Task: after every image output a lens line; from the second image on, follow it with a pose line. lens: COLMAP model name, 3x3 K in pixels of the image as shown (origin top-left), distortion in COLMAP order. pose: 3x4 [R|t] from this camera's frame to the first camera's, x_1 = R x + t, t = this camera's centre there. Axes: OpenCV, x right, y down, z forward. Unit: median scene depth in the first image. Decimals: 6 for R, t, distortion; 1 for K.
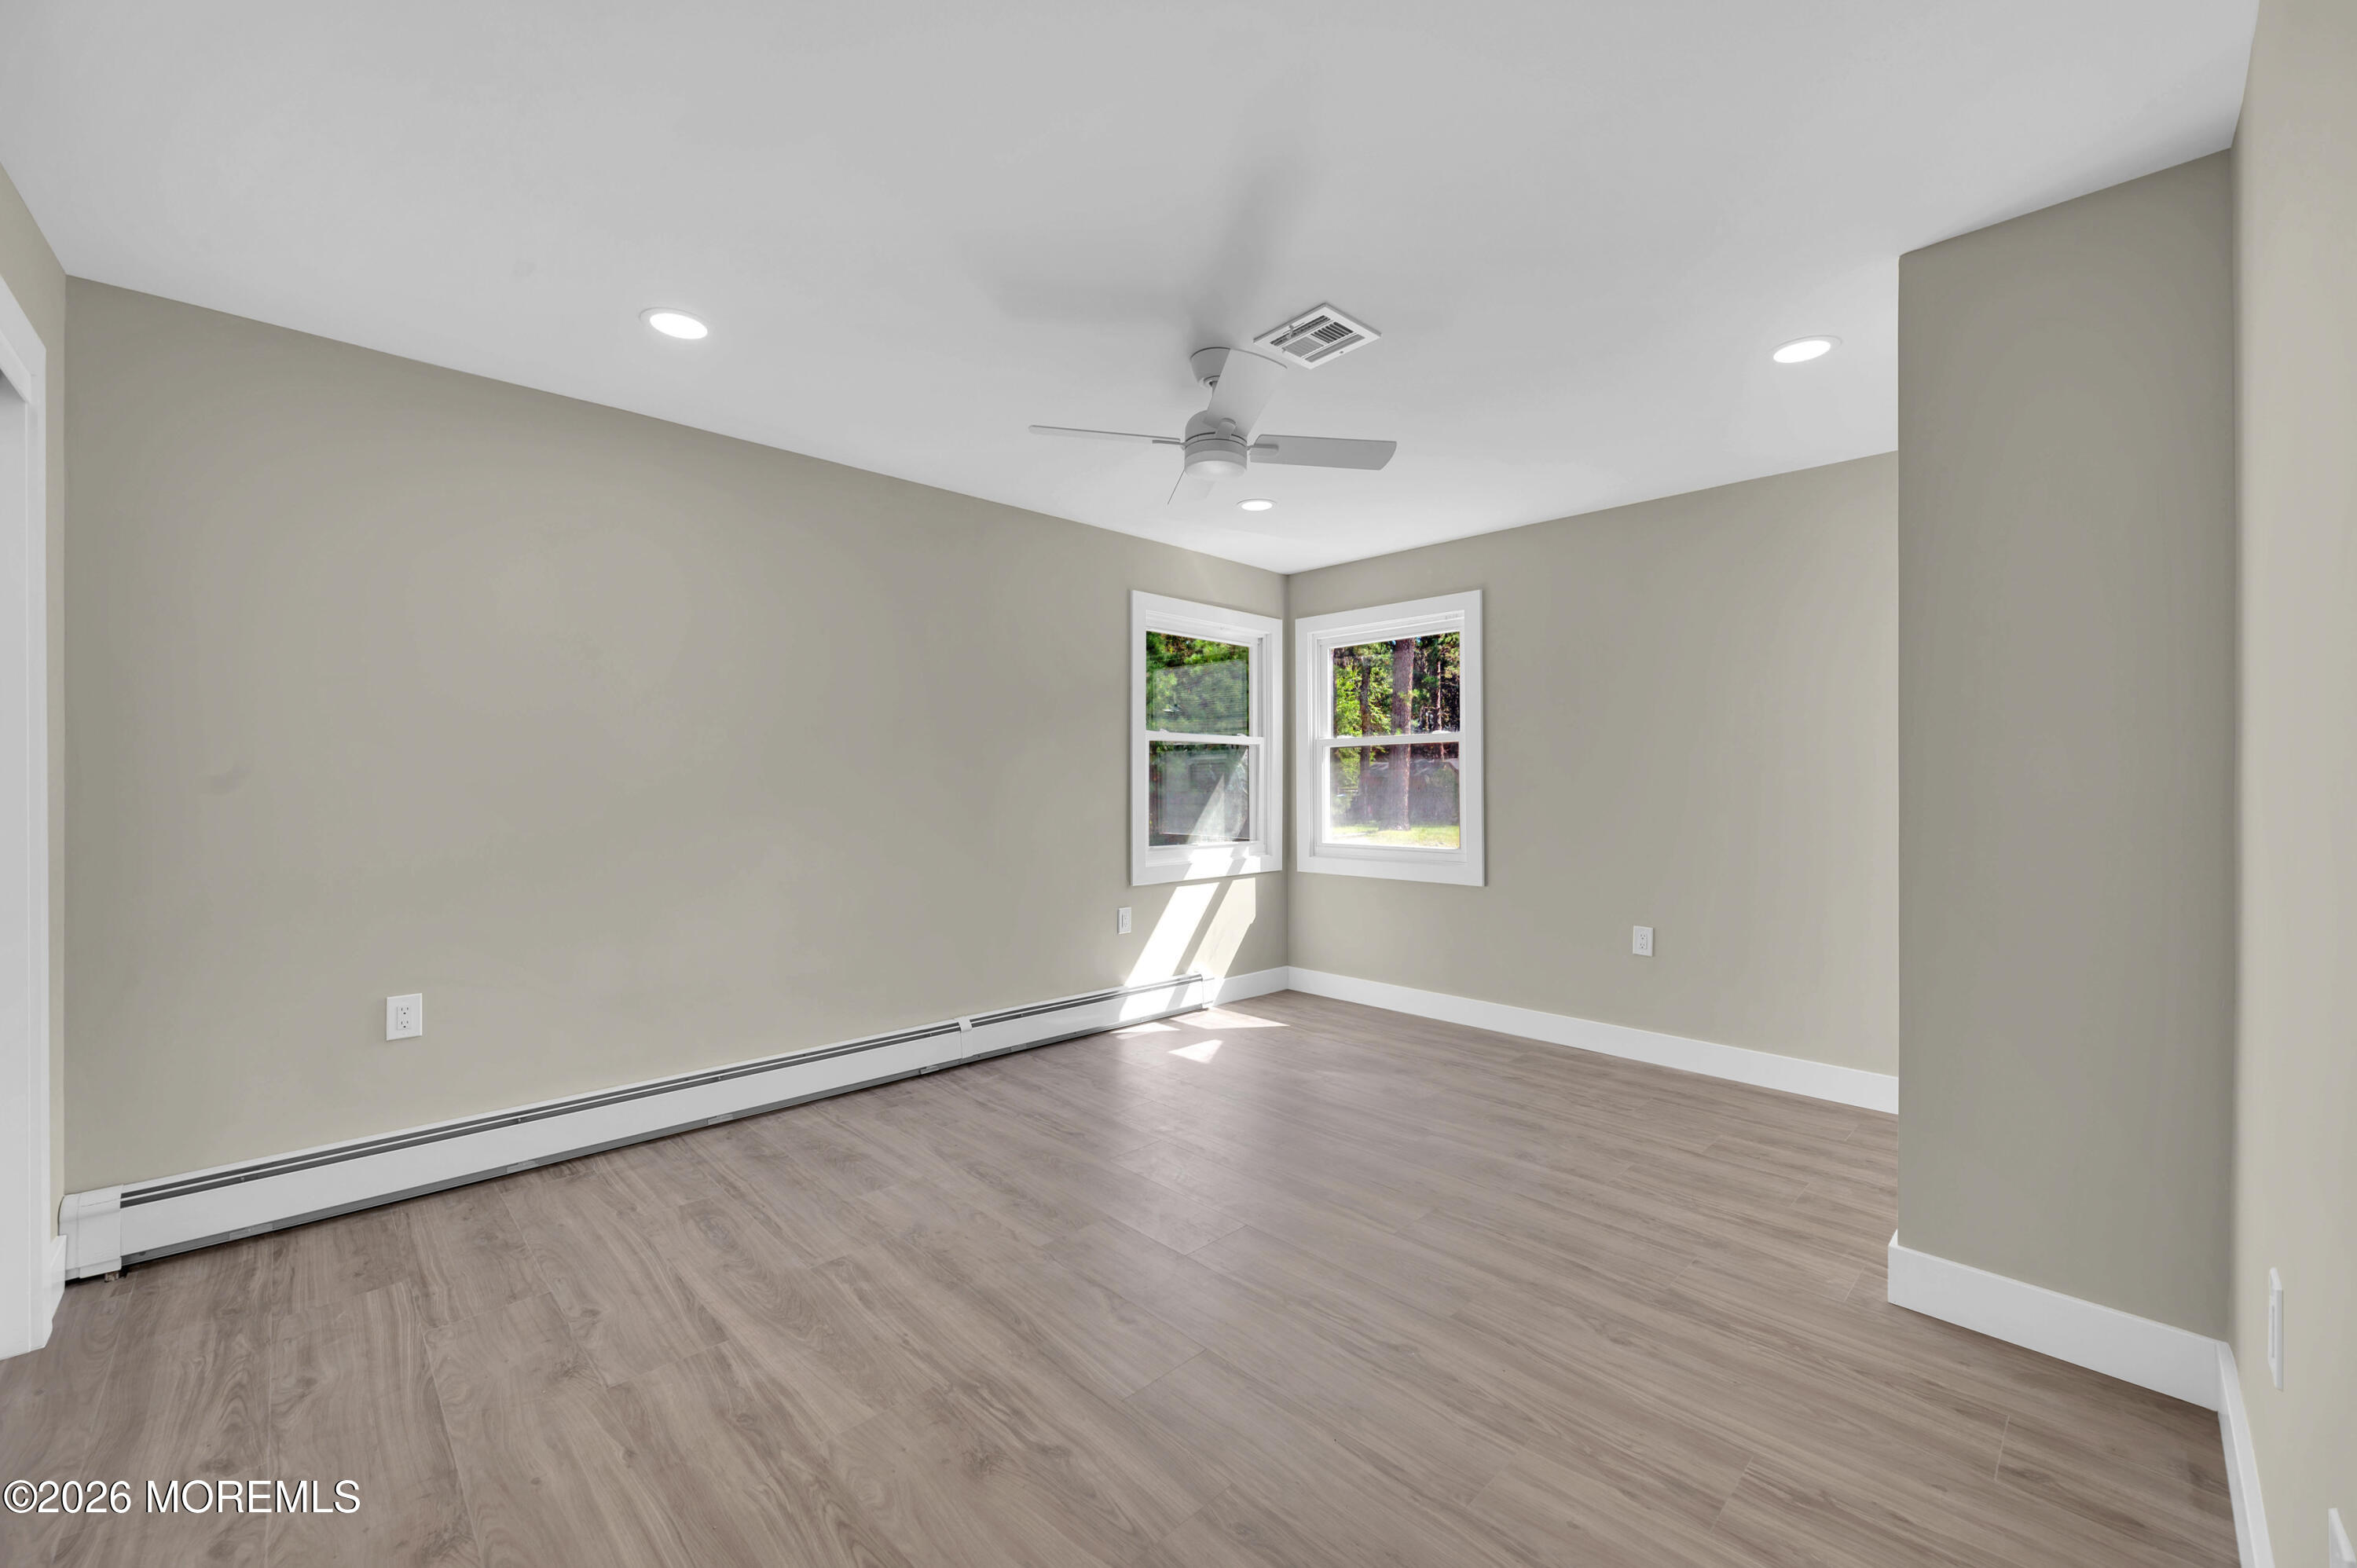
lens RADIAL K [[924.6, 0, 1175.3], [0, 924.6, 784.1], [0, 0, 1]] dist [0.002232, -0.000133]
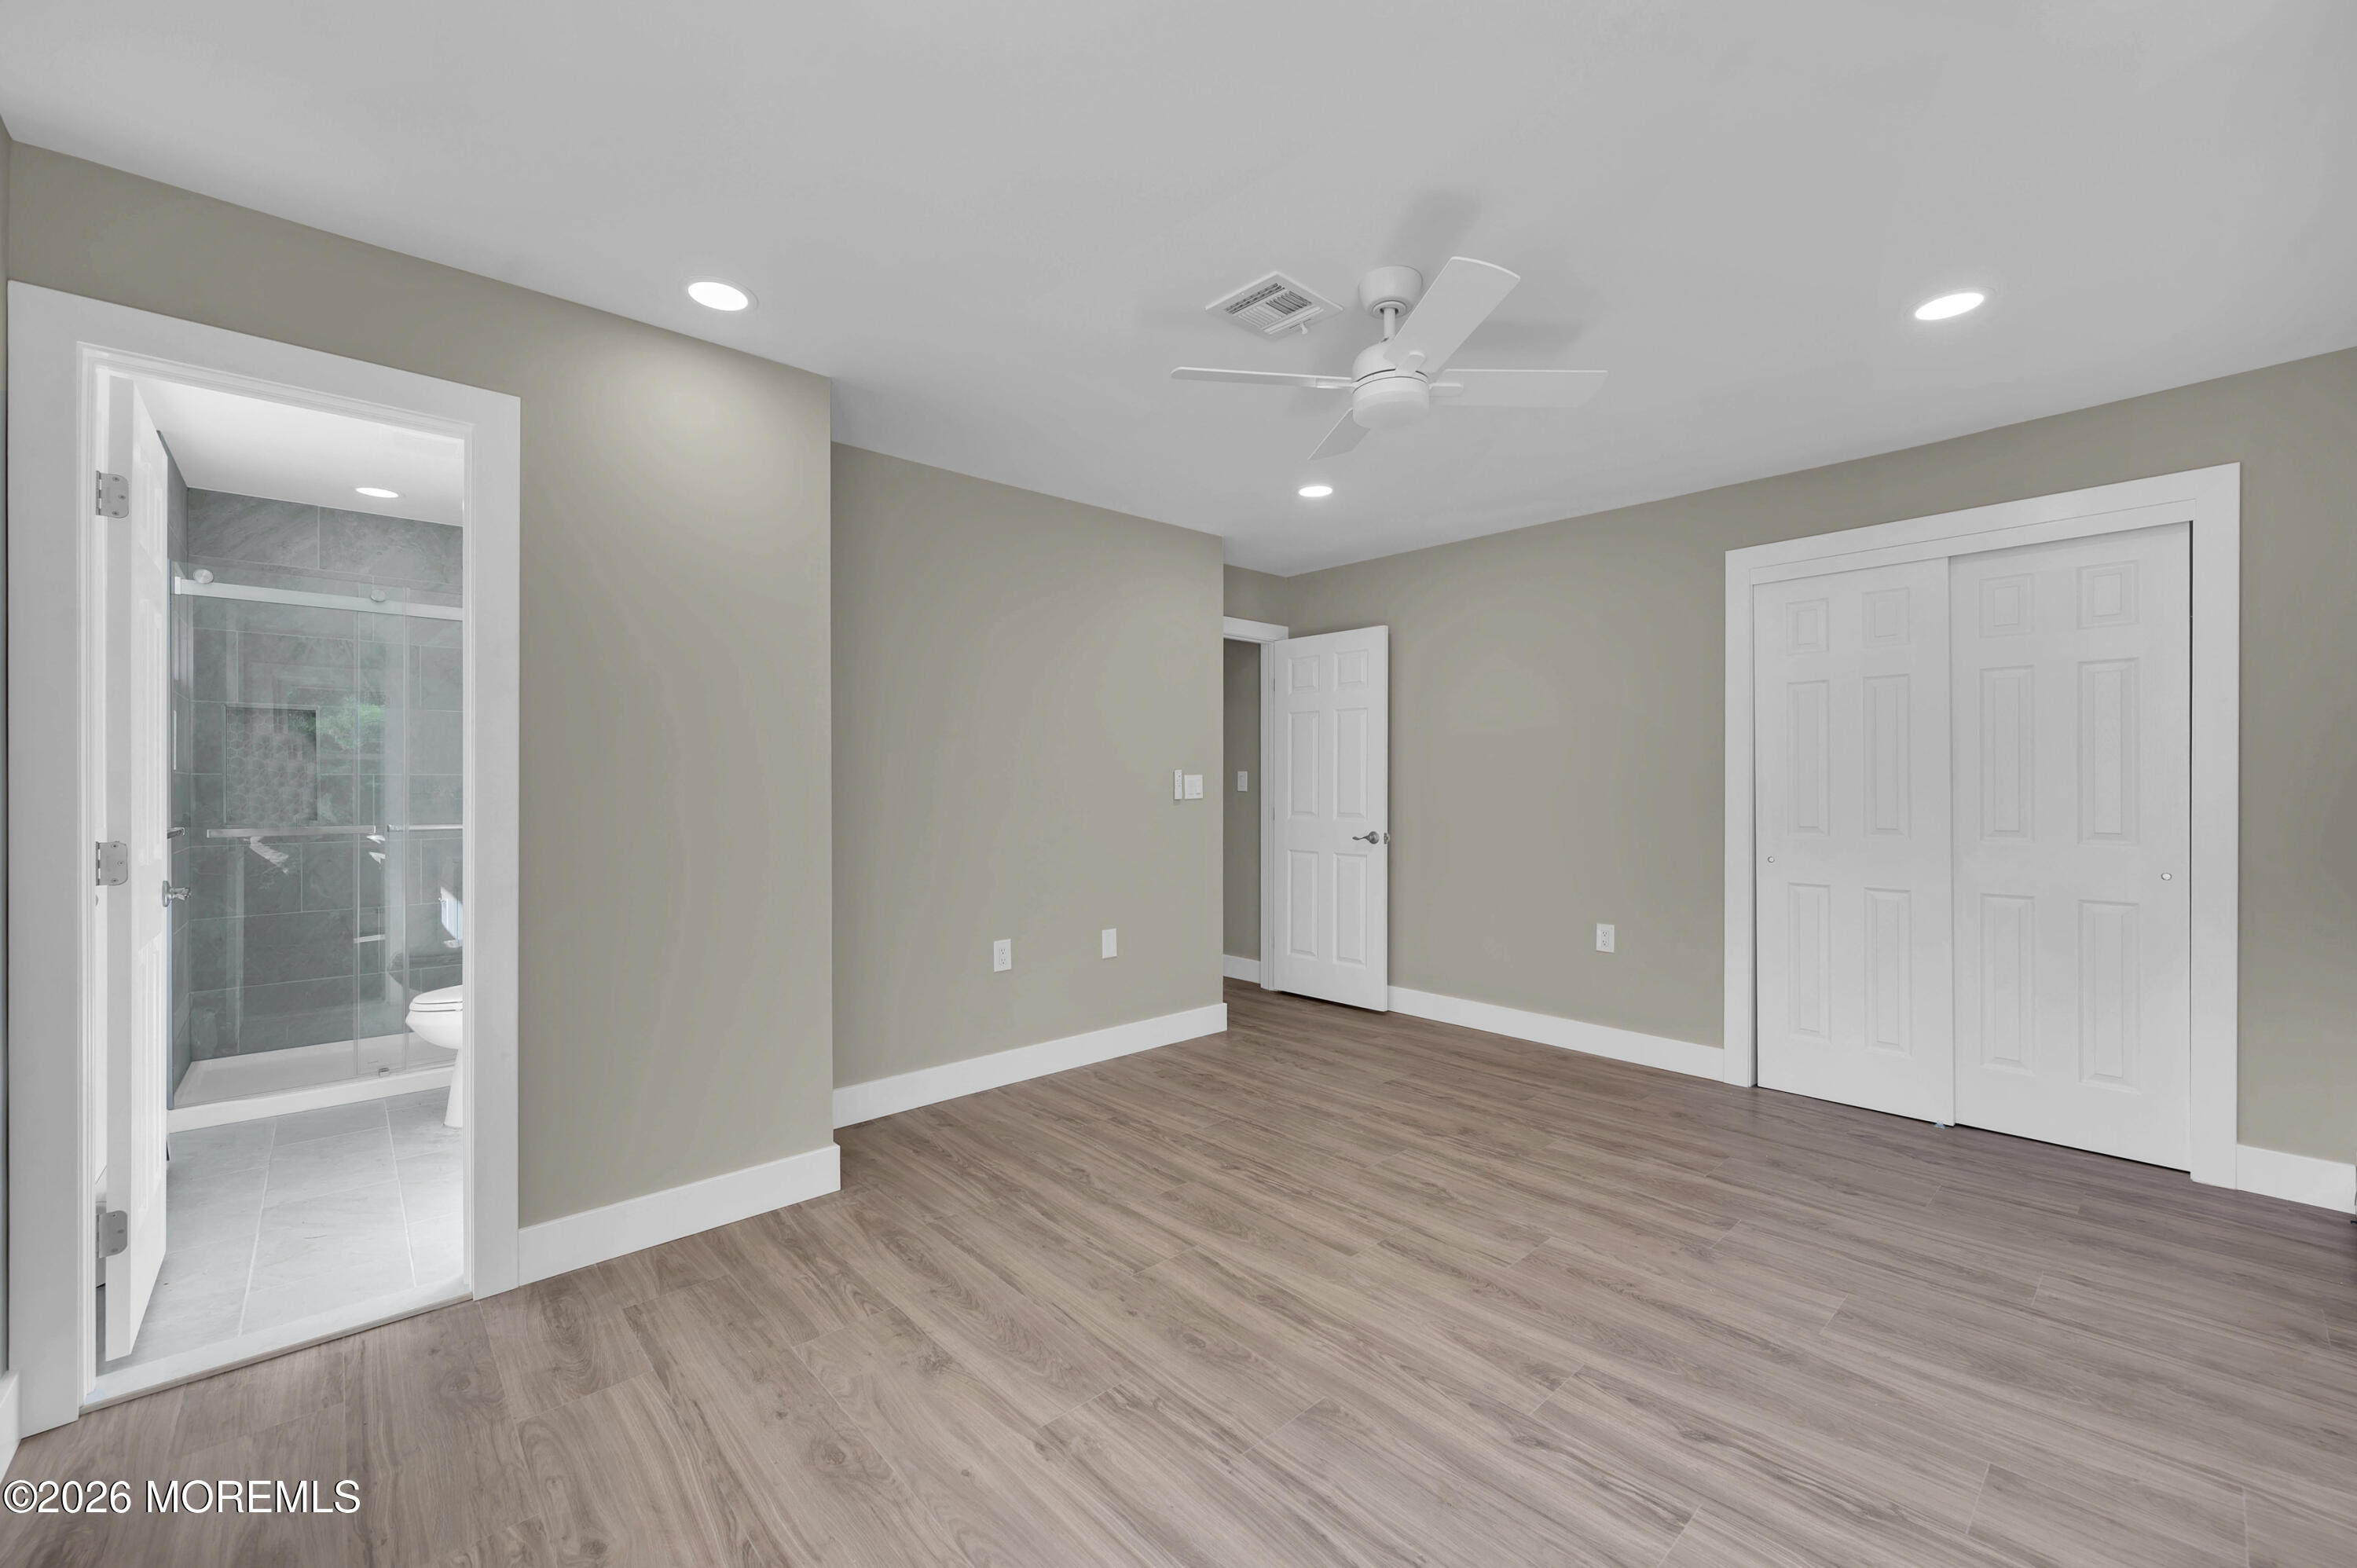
lens RADIAL K [[924.6, 0, 1181.4], [0, 924.6, 785.7], [0, 0, 1]] dist [0.002232, -0.000133]
pose [[-0.999633, 0.003038, 0.026907, 0.245763], [0.003018, 0.999995, -0.000761, 0.000848], [-0.026910, -0.000680, -0.999638, 2.144958]]
